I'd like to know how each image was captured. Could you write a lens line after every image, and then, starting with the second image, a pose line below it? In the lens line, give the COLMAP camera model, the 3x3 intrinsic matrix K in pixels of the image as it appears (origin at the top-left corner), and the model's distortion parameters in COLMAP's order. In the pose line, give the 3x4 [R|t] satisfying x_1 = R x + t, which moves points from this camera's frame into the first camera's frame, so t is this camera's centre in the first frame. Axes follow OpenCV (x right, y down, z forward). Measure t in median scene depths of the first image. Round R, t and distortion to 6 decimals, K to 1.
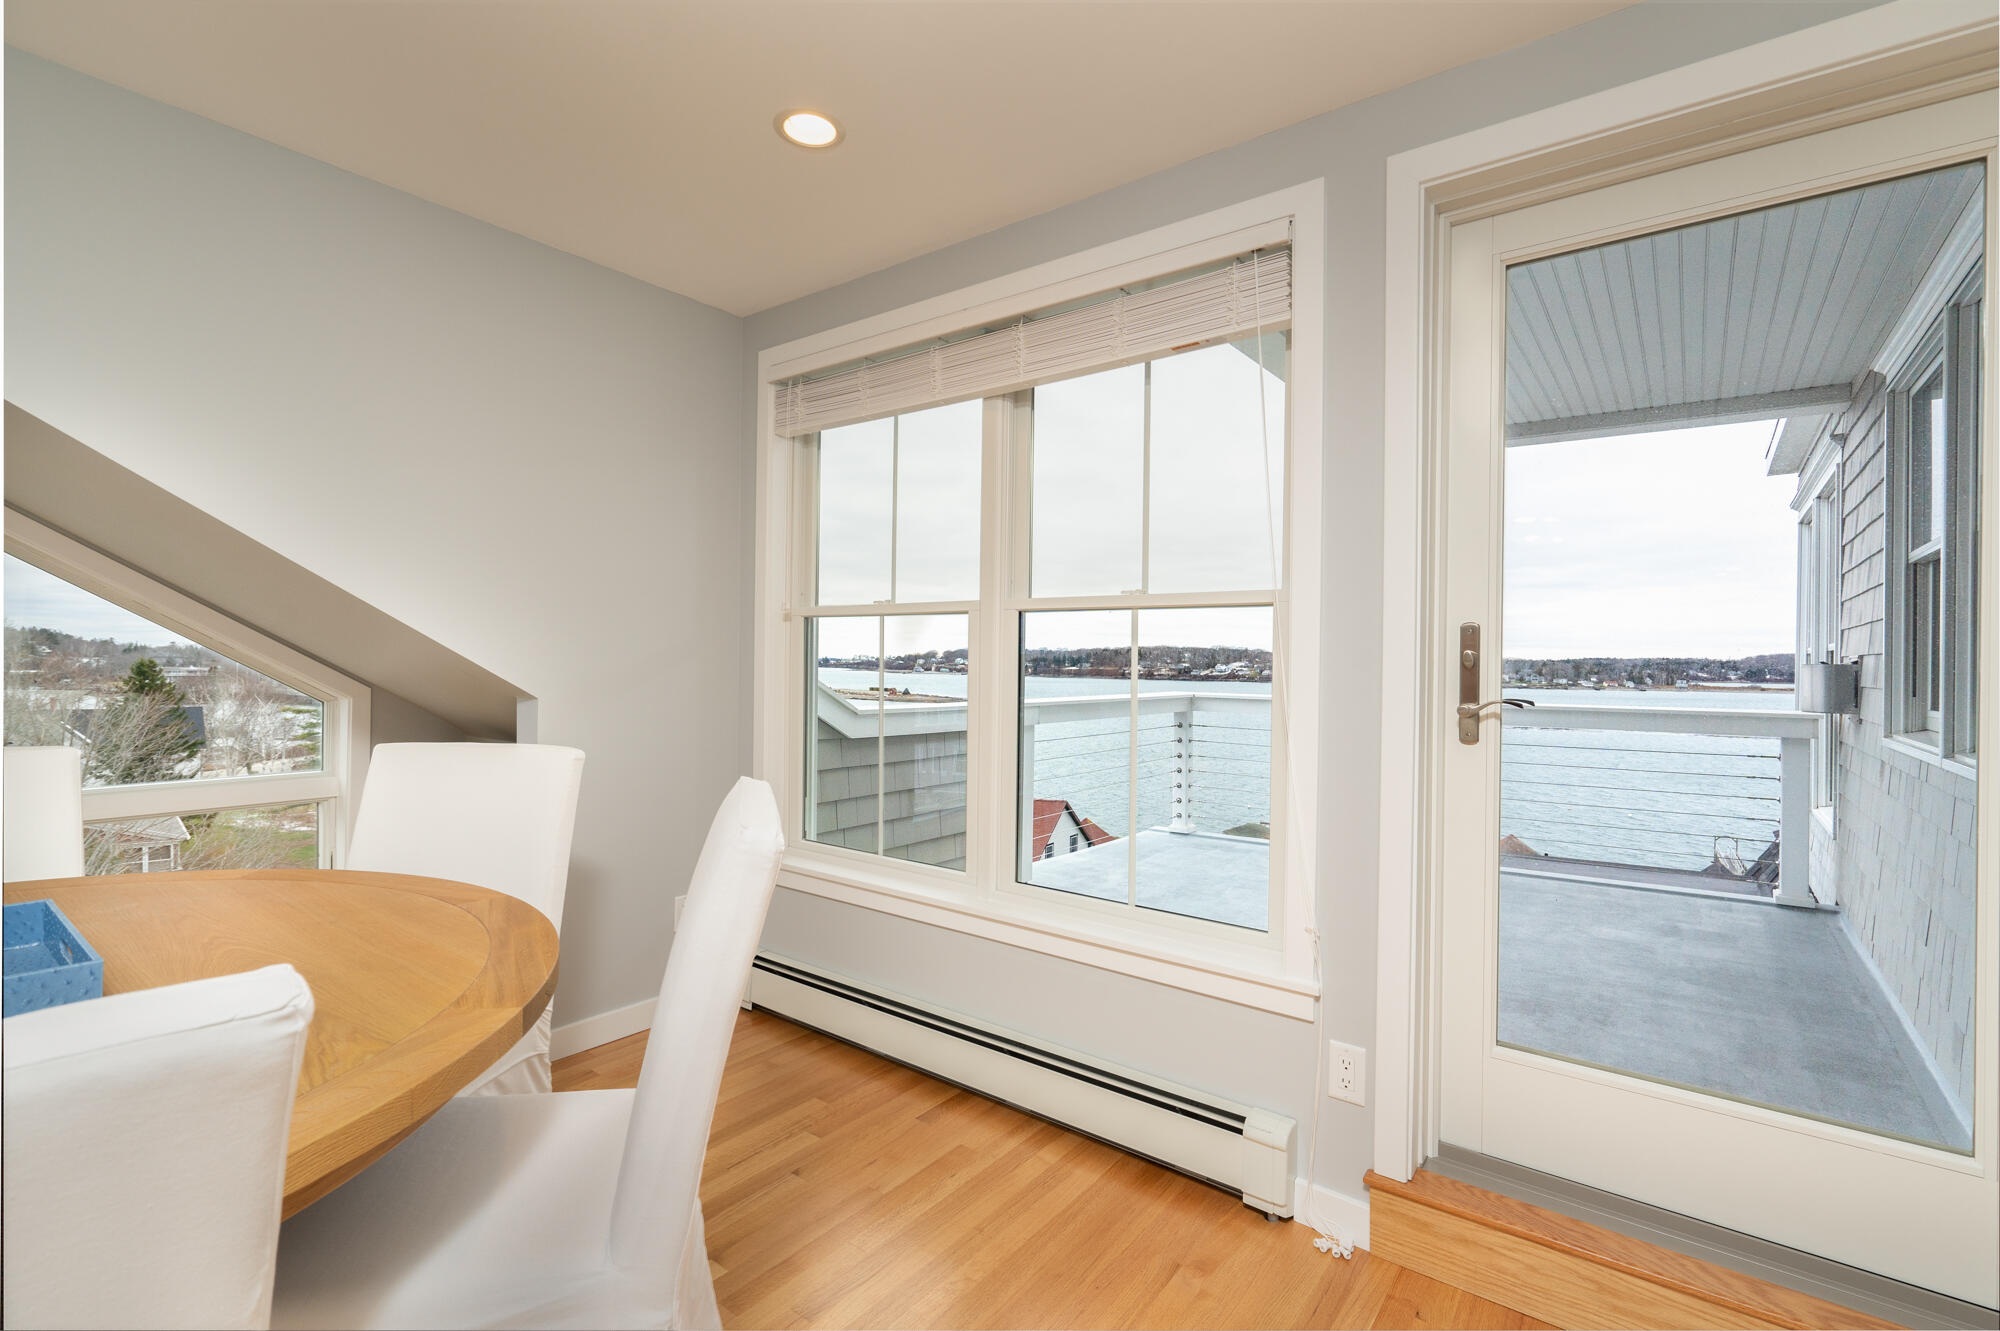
lens RADIAL K [[901.4, 0, 1000.0], [0, 901.4, 665.5], [0, 0, 1]] dist [0.002417, 0.000352]
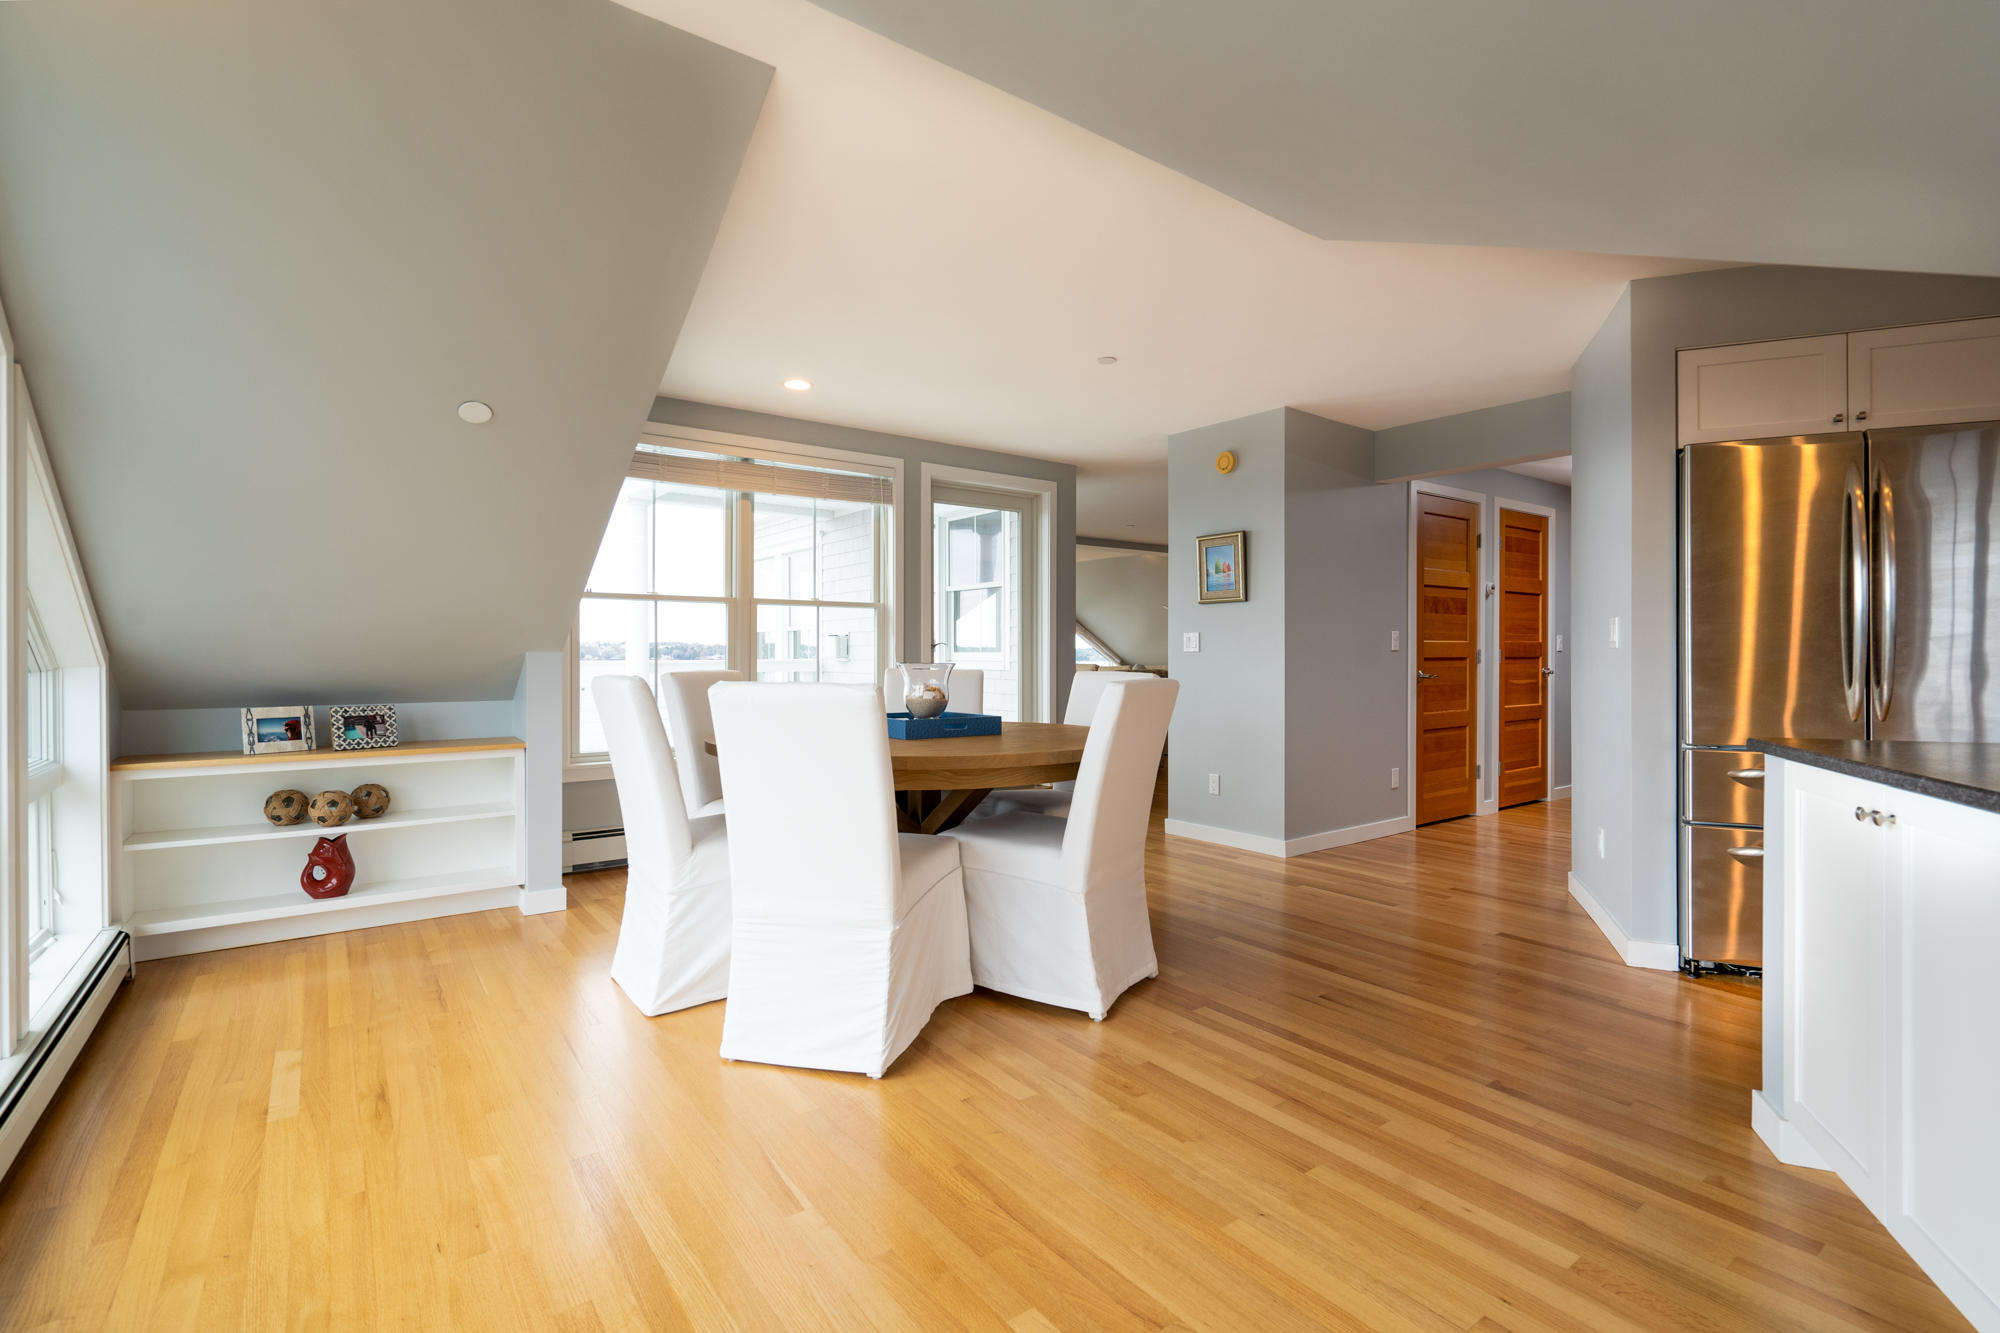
lens RADIAL K [[901.4, 0, 1000.0], [0, 901.4, 666.5], [0, 0, 1]] dist [0.002417, 0.000352]
pose [[0.269450, -0.023363, 0.962731, -1.946834], [0.007400, 0.999726, 0.022190, 0.043188], [-0.962986, 0.001145, 0.269550, -0.053389]]
